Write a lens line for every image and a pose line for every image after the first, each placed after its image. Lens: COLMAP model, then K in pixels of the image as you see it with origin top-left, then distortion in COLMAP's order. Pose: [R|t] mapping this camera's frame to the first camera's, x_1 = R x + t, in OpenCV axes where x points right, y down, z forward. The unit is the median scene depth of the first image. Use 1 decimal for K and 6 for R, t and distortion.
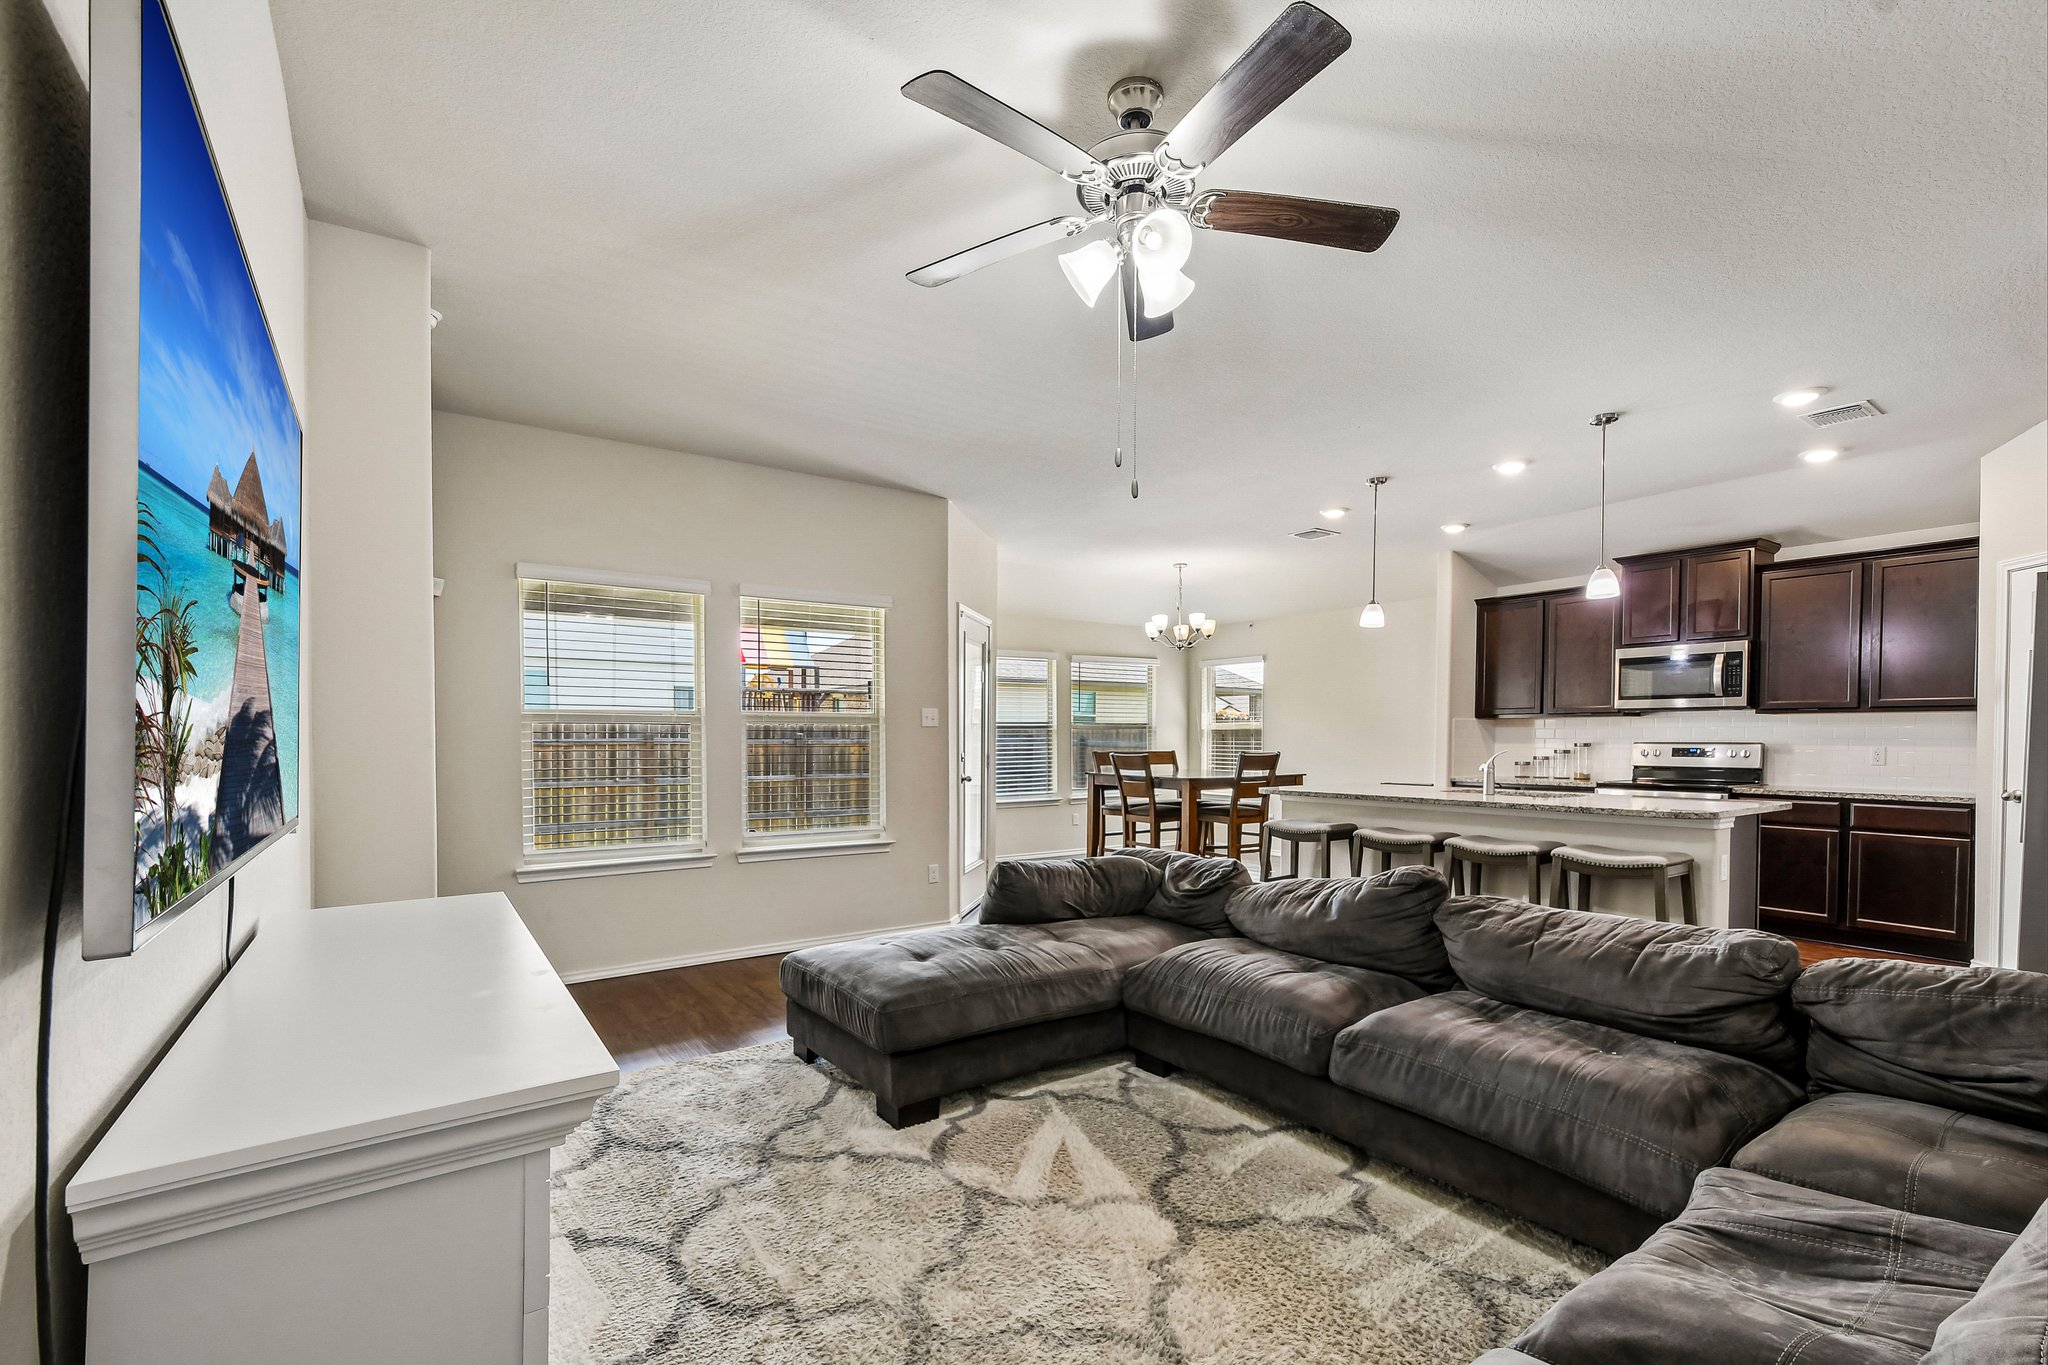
lens RADIAL K [[901.5, 0, 1039.3], [0, 901.5, 780.0], [0, 0, 1]] dist [0.003300, -0.004889]
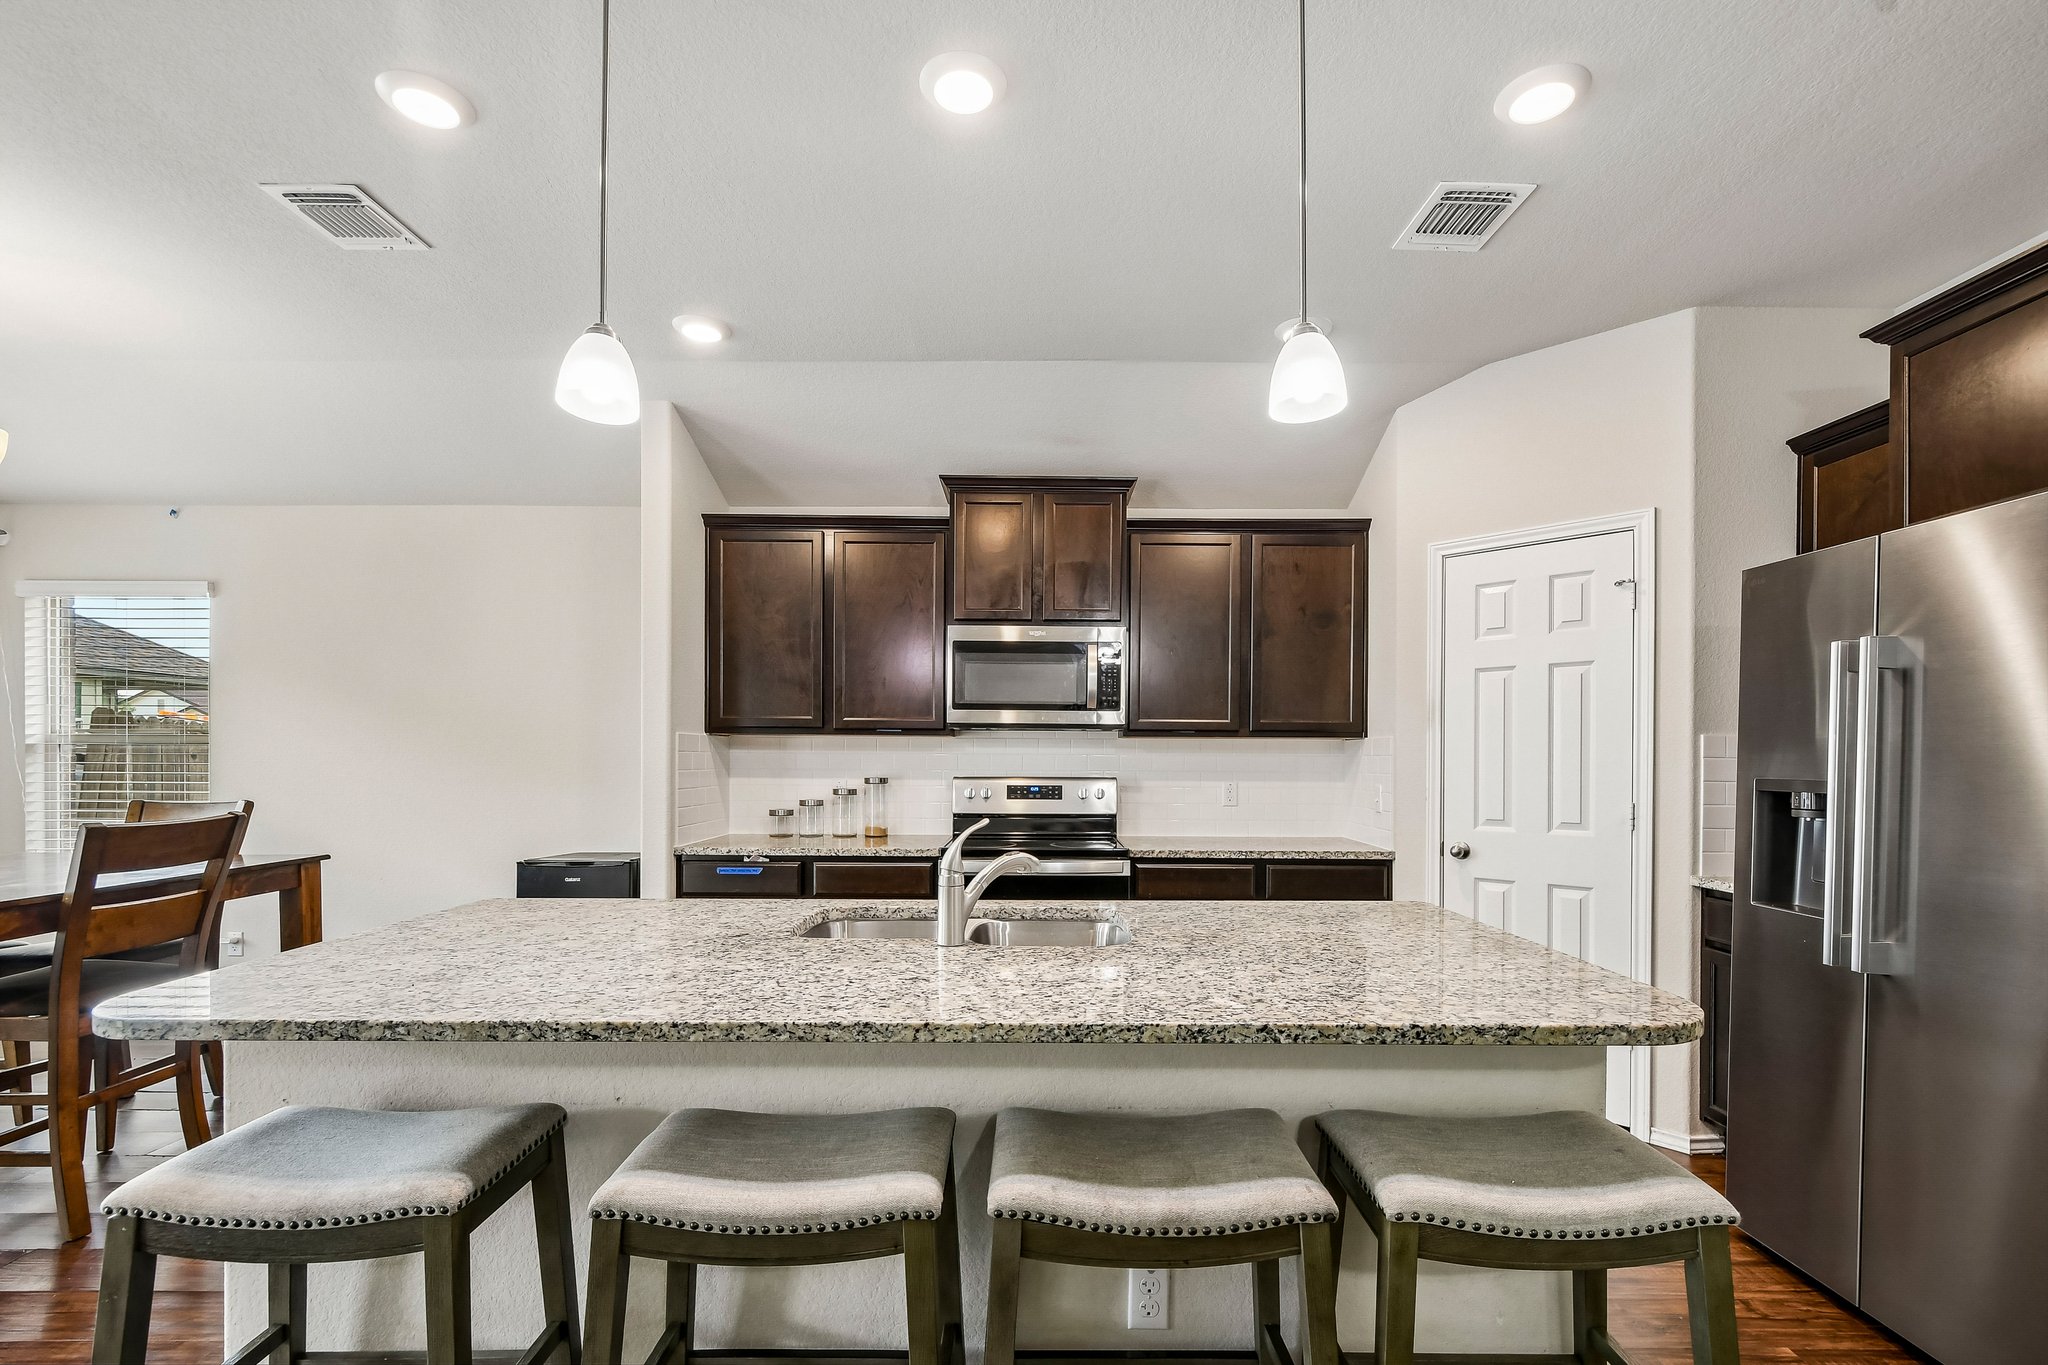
lens RADIAL K [[901.5, 0, 1026.8], [0, 901.5, 756.5], [0, 0, 1]] dist [0.003300, -0.004889]
pose [[0.579145, 0.007537, 0.815190, 0.189547], [0.031086, 0.999026, -0.031322, -0.038540], [-0.814632, 0.043481, 0.578346, 0.658743]]
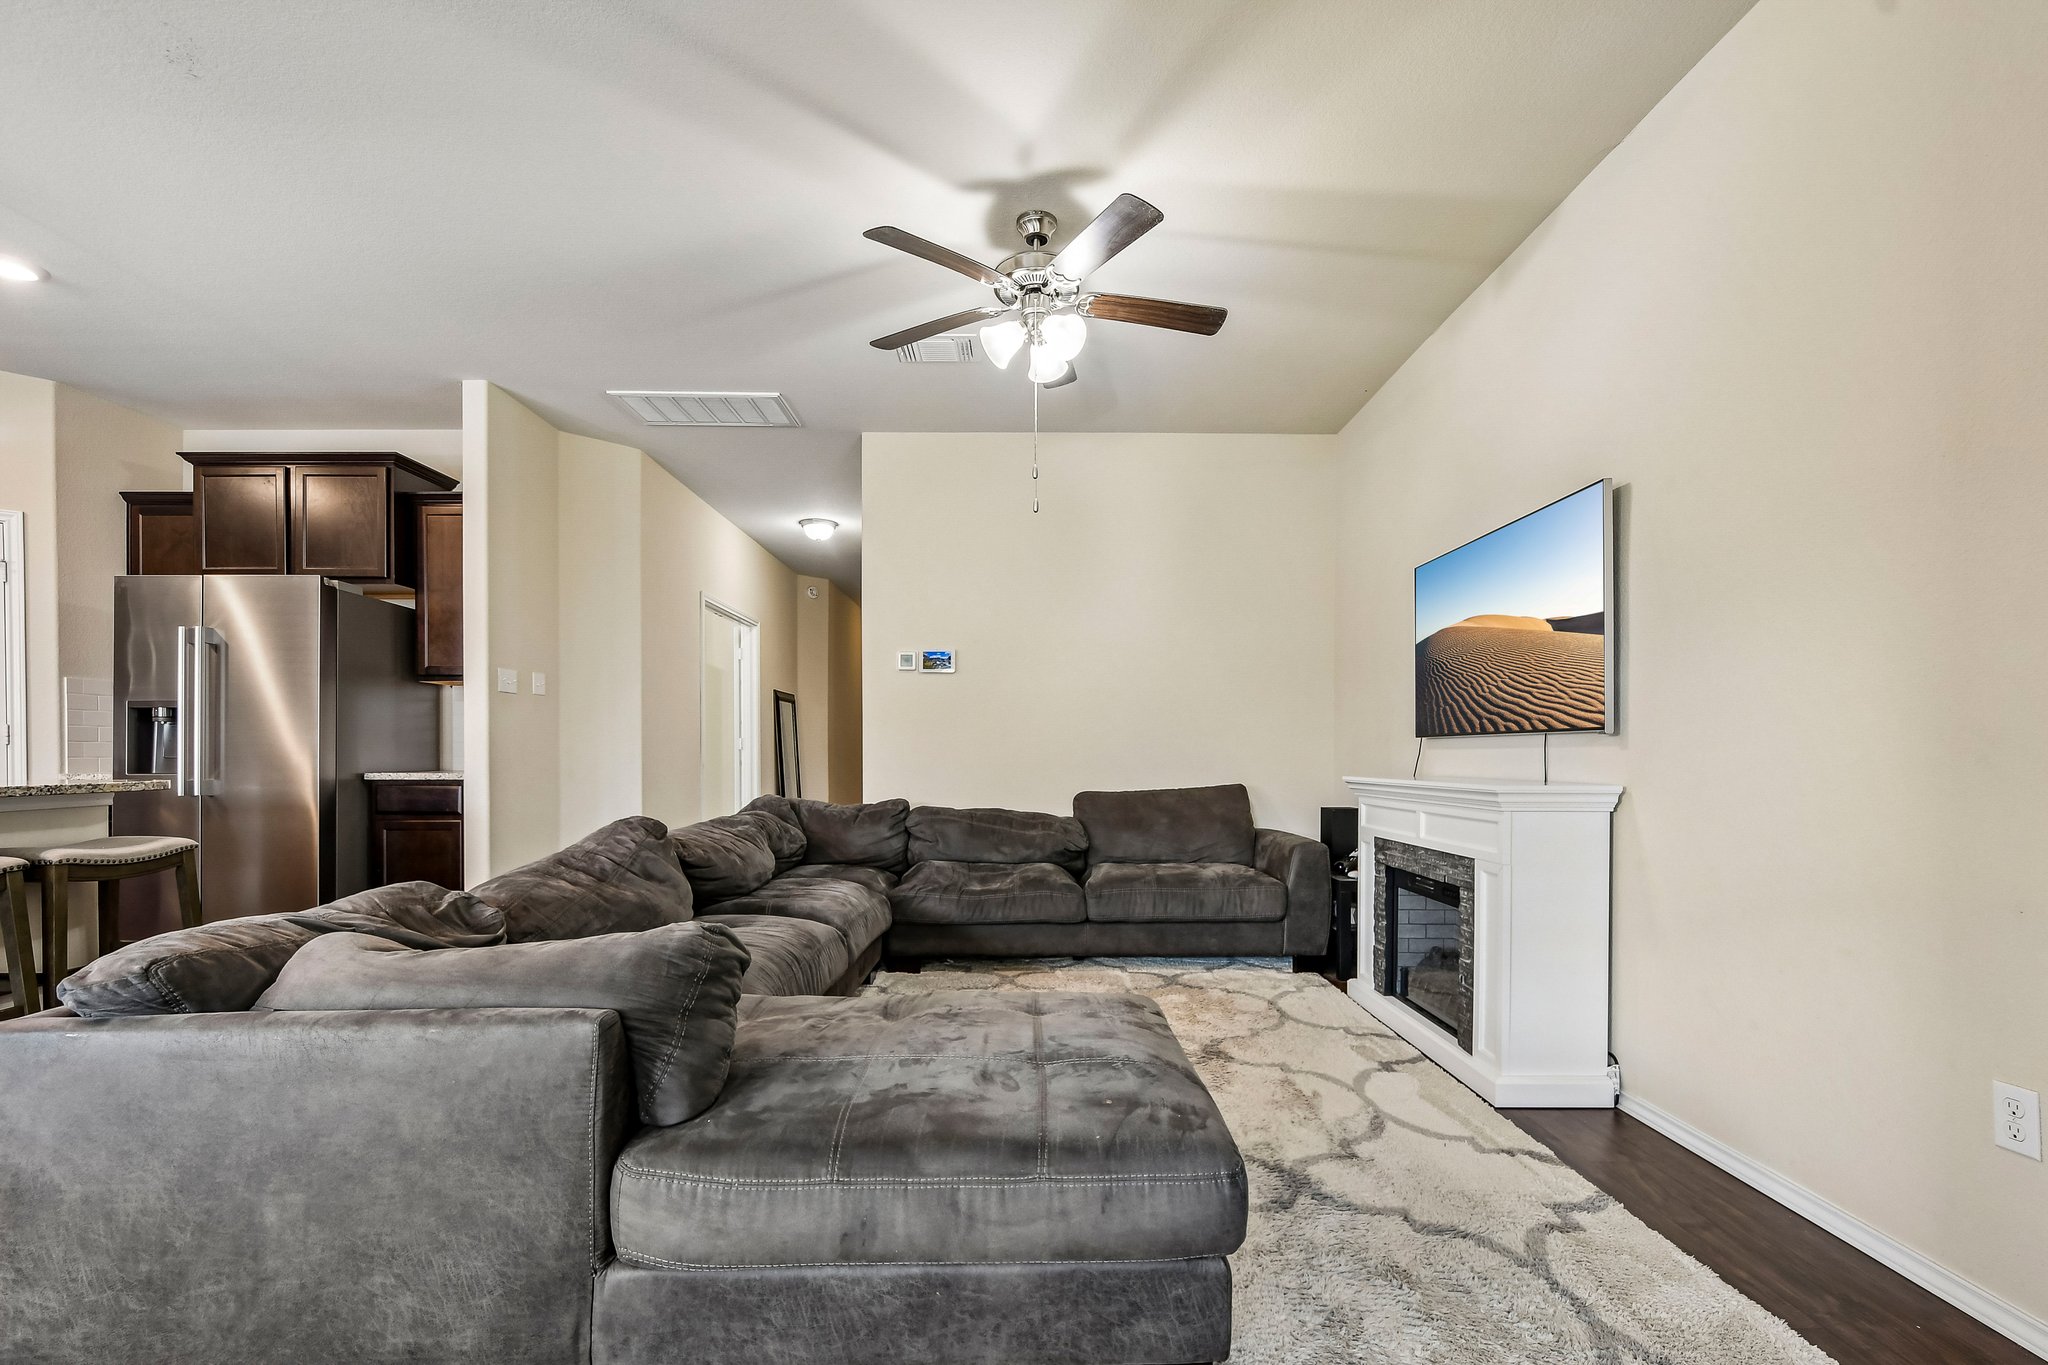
lens RADIAL K [[901.5, 0, 1039.8], [0, 901.5, 773.2], [0, 0, 1]] dist [0.003300, -0.004889]
pose [[-0.826811, -0.006454, 0.562443, -0.250427], [0.030531, 0.997945, 0.056332, 0.006403], [-0.561650, 0.063747, -0.824915, 0.804713]]
